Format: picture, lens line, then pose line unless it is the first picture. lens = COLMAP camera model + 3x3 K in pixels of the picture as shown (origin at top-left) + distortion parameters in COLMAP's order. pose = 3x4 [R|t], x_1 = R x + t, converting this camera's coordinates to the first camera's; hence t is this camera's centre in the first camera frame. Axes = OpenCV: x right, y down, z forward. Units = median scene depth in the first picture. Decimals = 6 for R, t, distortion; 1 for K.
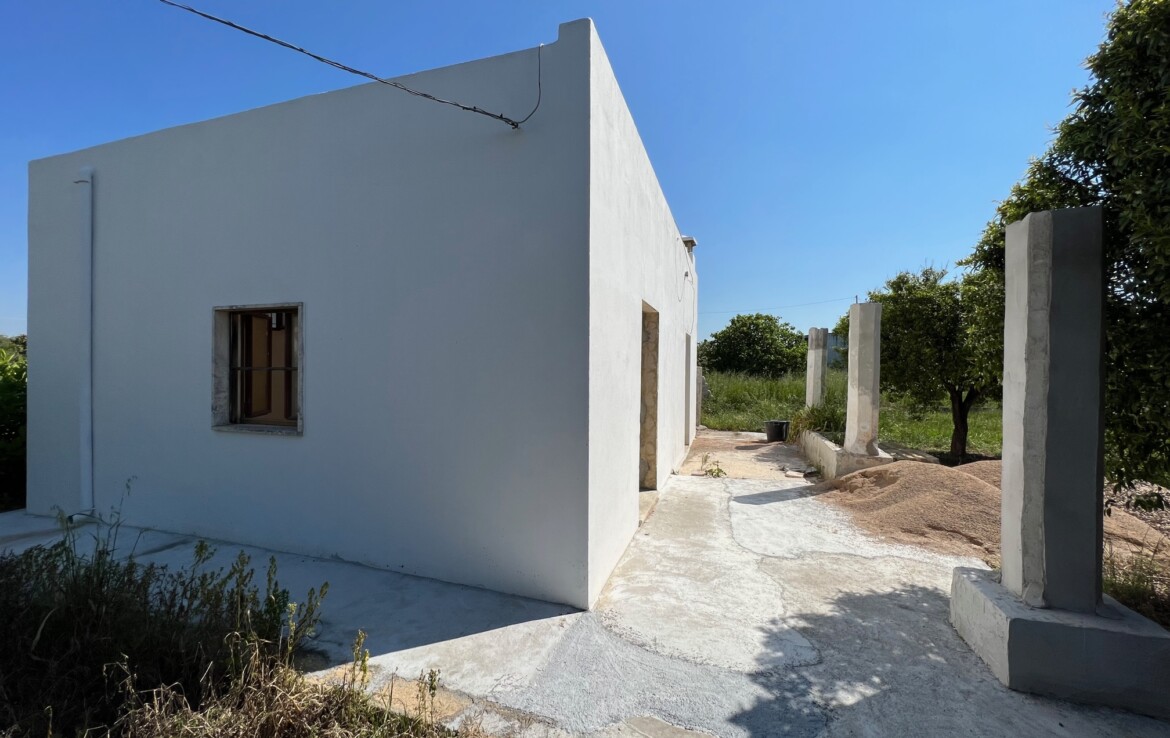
lens RADIAL K [[466.3, 0, 585.0], [0, 466.3, 369.0], [0, 0, 1]] dist [-0.003651, 0.000192]
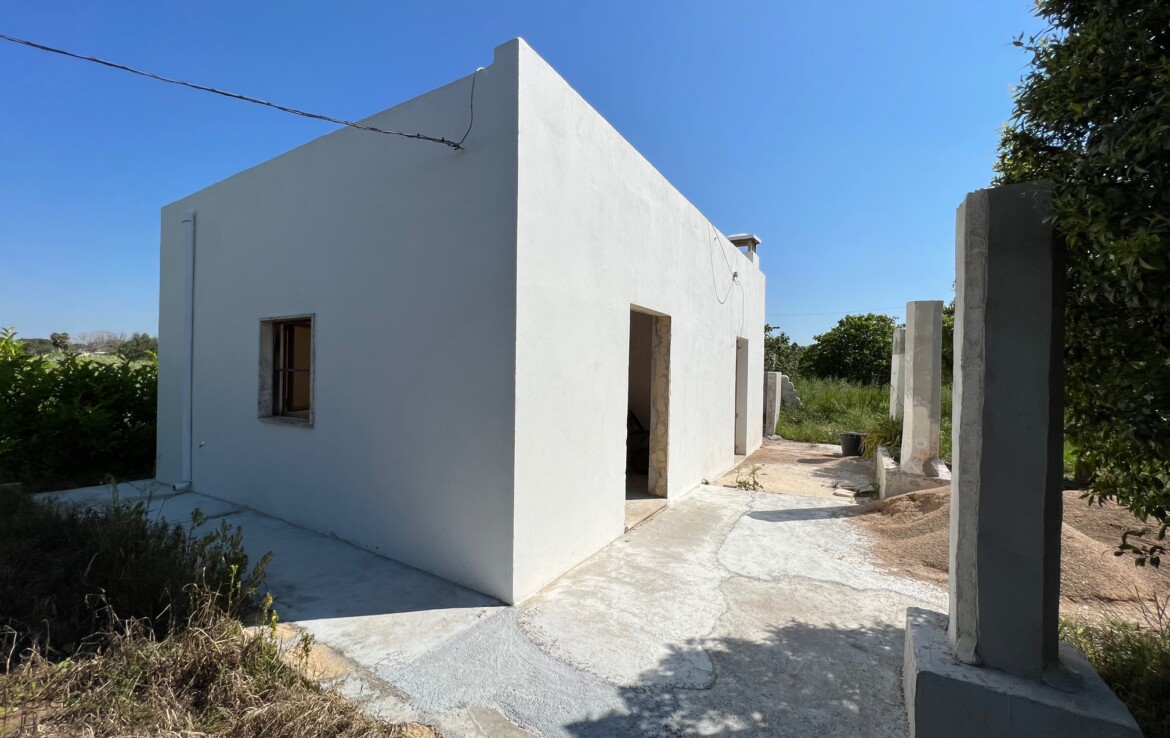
lens RADIAL K [[466.3, 0, 585.0], [0, 466.3, 369.0], [0, 0, 1]] dist [-0.003651, 0.000192]
pose [[0.974207, 0.008143, -0.225511, 0.295582], [-0.010003, 0.999925, -0.007105, -0.002390], [0.225436, 0.009177, 0.974215, 0.015459]]
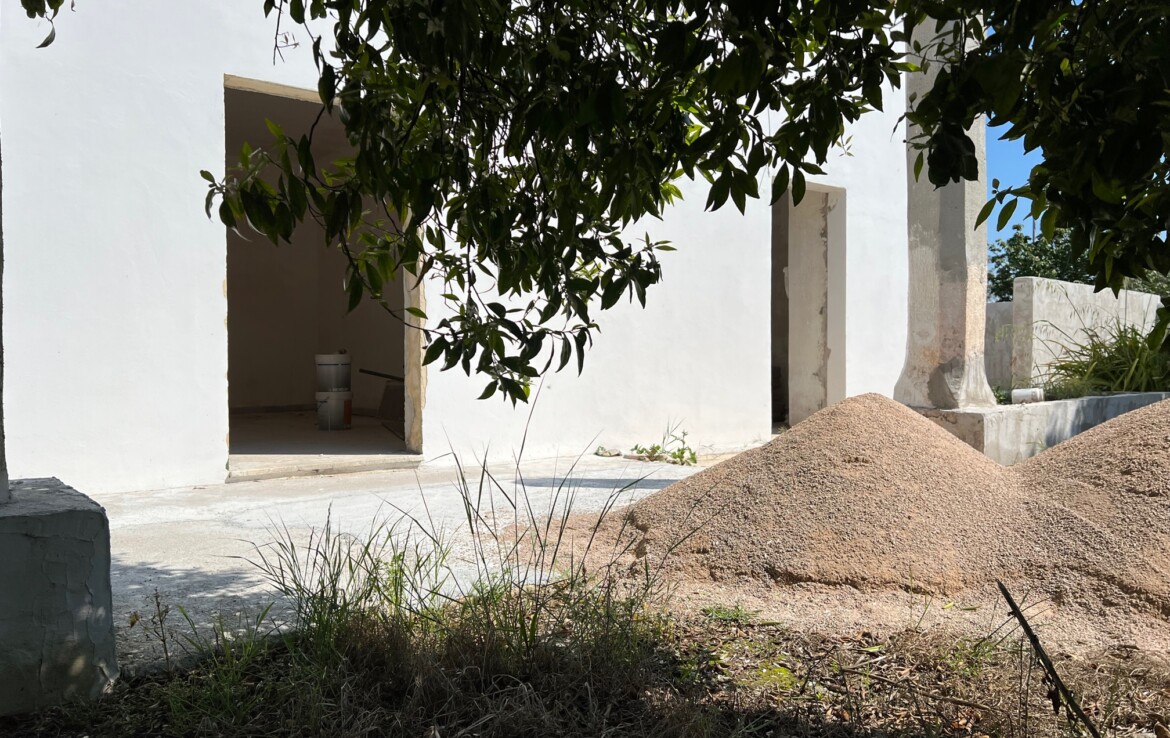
lens RADIAL K [[880.1, 0, 590.4], [0, 880.1, 371.6], [0, 0, 1]] dist [0.097335, -0.069271]
pose [[0.824319, -0.008143, -0.566067, 1.259176], [0.013500, 0.999895, 0.005276, 0.238813], [0.565964, -0.011991, 0.824343, 0.426978]]
